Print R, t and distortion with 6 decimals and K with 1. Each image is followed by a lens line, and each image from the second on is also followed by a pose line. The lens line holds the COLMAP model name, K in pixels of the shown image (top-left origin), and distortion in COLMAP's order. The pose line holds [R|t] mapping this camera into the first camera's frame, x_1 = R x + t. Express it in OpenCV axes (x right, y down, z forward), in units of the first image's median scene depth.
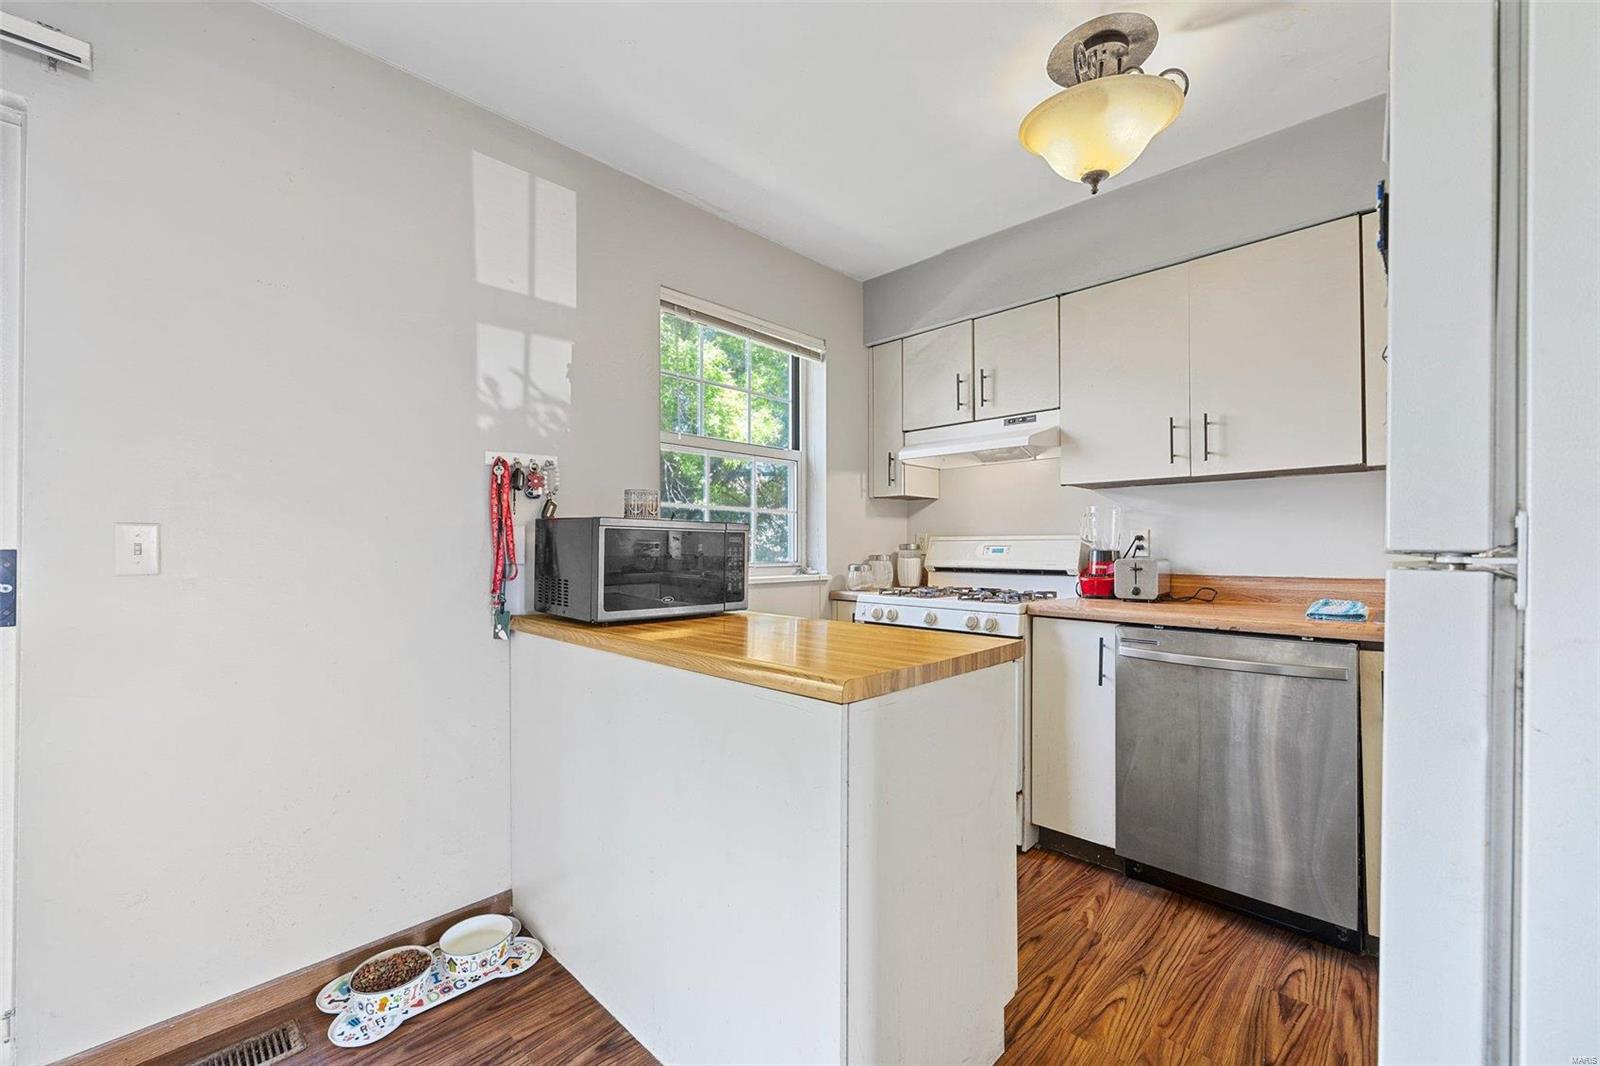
lens RADIAL K [[648.1, 0, 799.7], [0, 648.1, 542.7], [0, 0, 1]] dist [-0.008593, 0.001467]
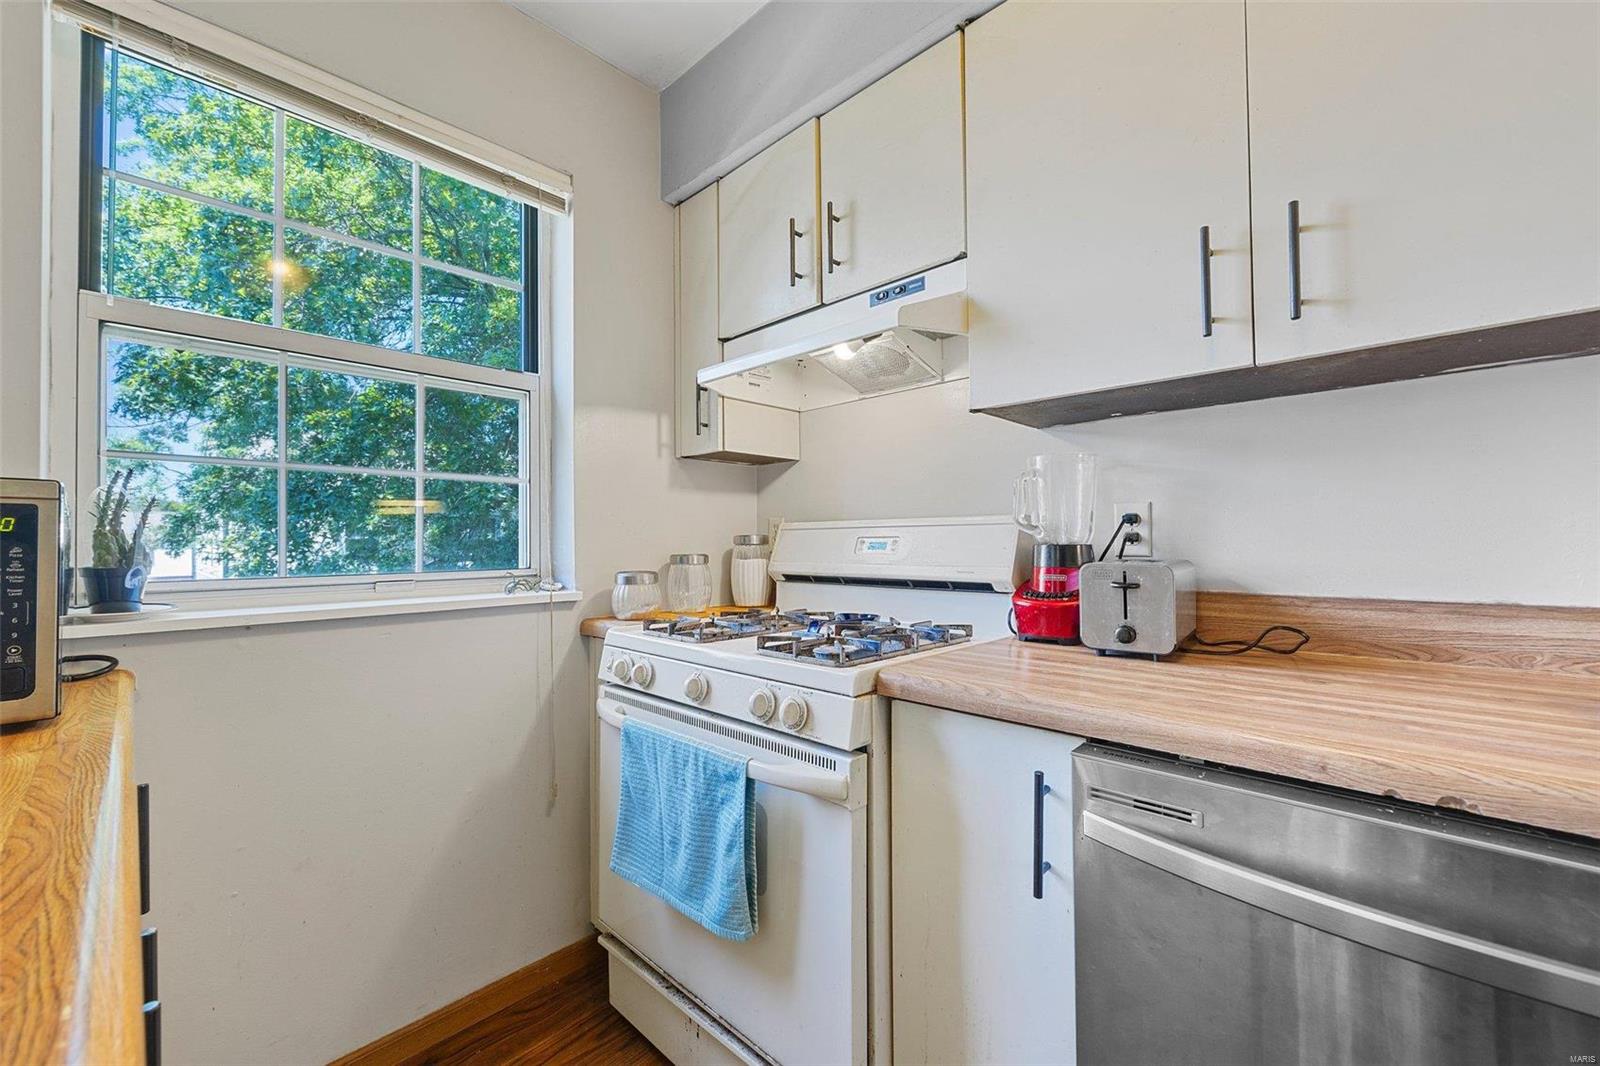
lens RADIAL K [[648.1, 0, 794.9], [0, 648.1, 532.9], [0, 0, 1]] dist [-0.008593, 0.001467]
pose [[0.999896, -0.008035, 0.011971, 0.252004], [0.008106, 0.999950, -0.005903, 0.004431], [-0.011923, 0.006000, 0.999911, 0.489269]]
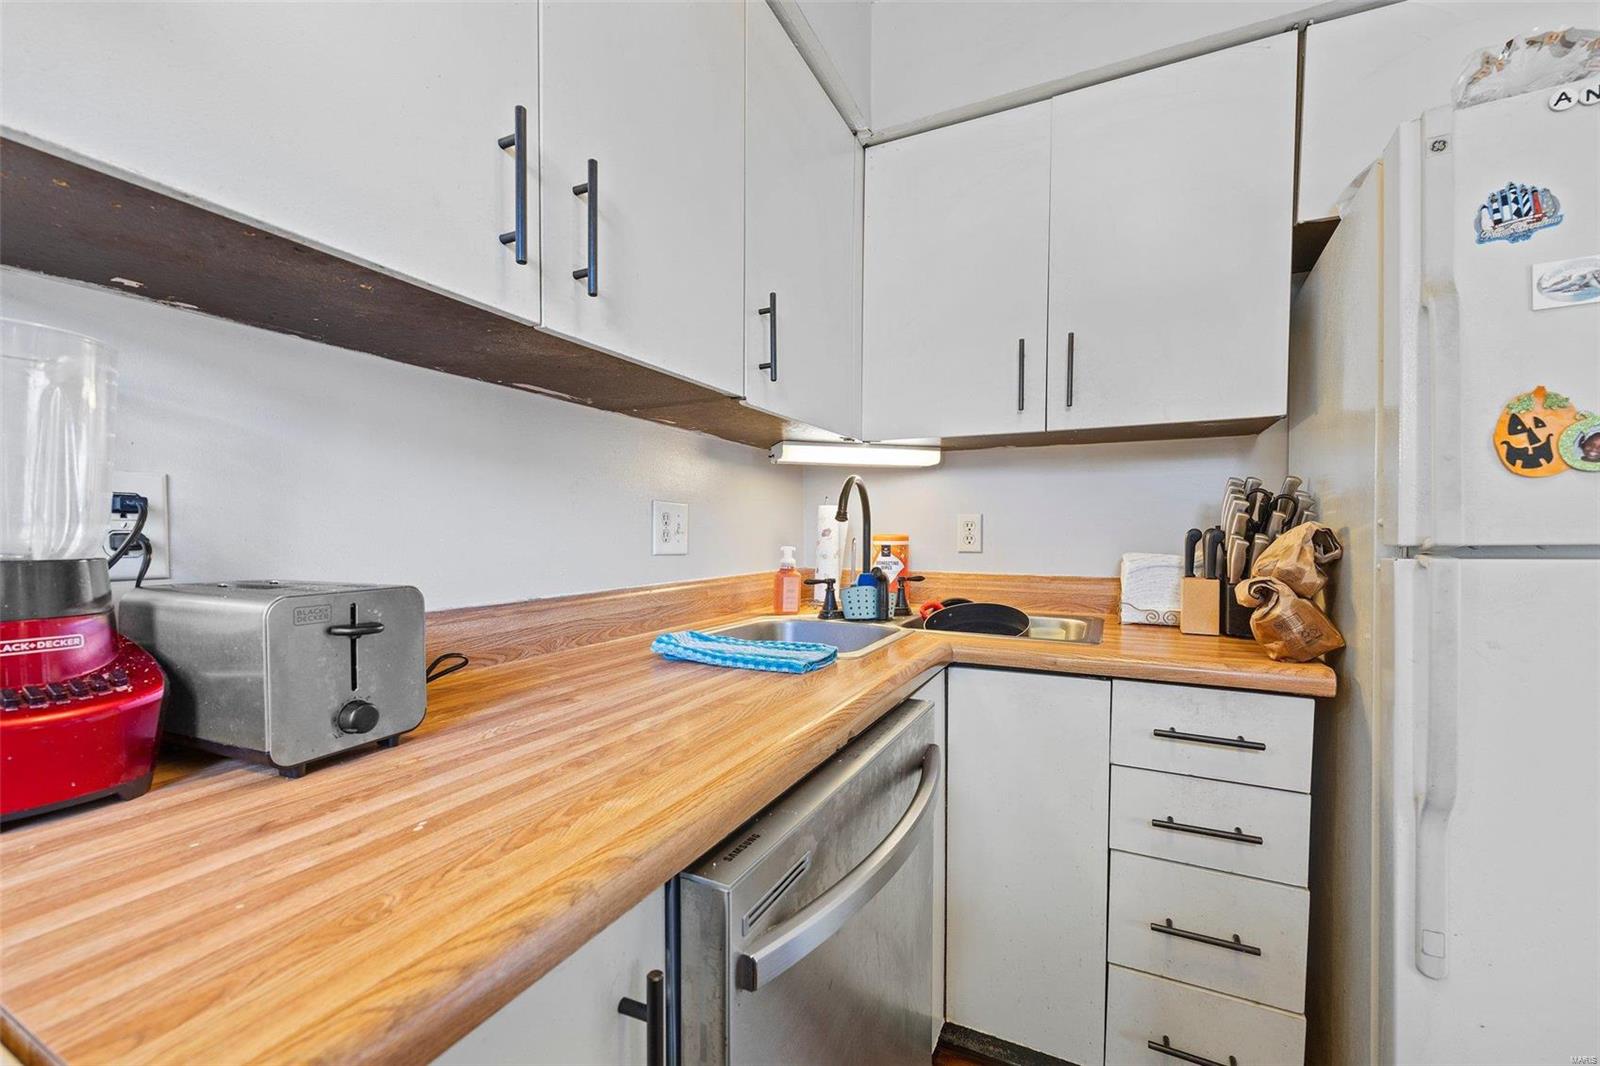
lens RADIAL K [[648.1, 0, 801.0], [0, 648.1, 541.3], [0, 0, 1]] dist [-0.008593, 0.001467]
pose [[-0.322974, -0.004612, 0.946397, 0.204711], [0.004414, 0.999970, 0.006379, 0.006201], [-0.946398, 0.006237, -0.322944, 0.814701]]
